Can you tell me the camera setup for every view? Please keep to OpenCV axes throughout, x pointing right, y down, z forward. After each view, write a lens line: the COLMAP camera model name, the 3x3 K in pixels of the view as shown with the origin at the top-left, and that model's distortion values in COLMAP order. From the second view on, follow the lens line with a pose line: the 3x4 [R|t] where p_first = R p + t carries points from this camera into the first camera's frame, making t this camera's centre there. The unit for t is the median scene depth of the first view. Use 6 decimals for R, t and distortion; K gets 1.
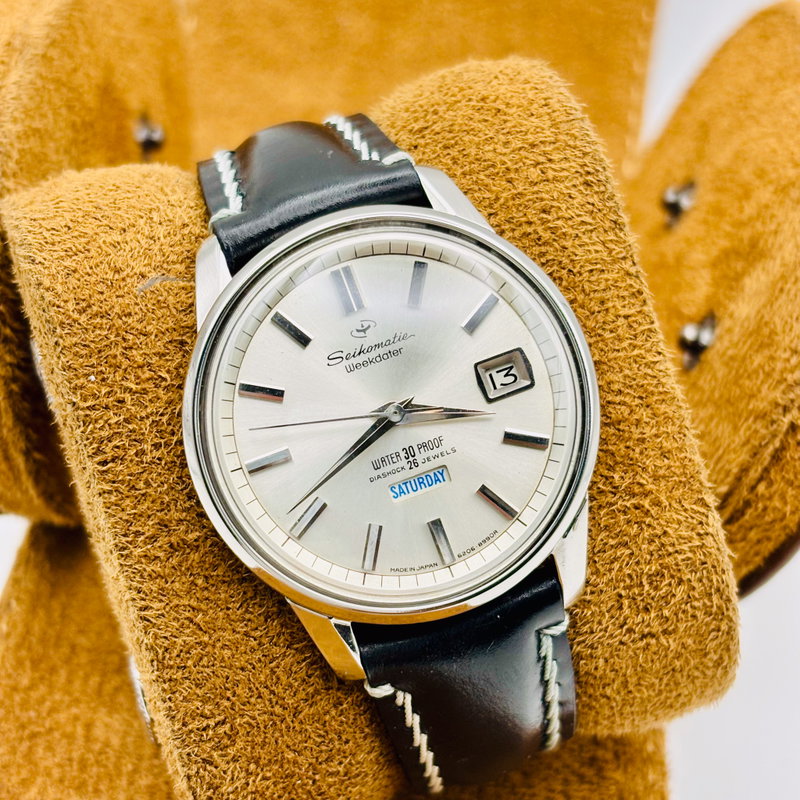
lens RADIAL K [[1728.1, 0, 400.0], [0, 1728.1, 400.0], [0, 0, 1]] dist [0.017661, -0.685606]
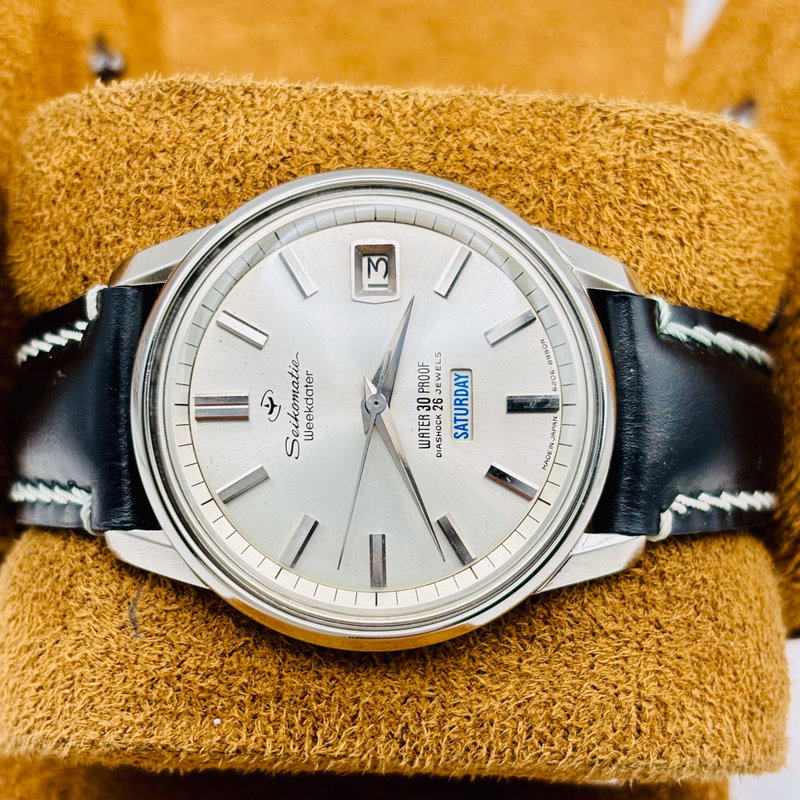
lens RADIAL K [[1728.1, 0, 400.0], [0, 1728.1, 400.0], [0, 0, 1]] dist [0.017661, -0.685606]
pose [[0.335838, -0.941676, 0.021437, -0.014447], [0.939424, 0.336517, 0.065104, -0.035660], [-0.068521, -0.001726, 0.997648, 0.130140]]
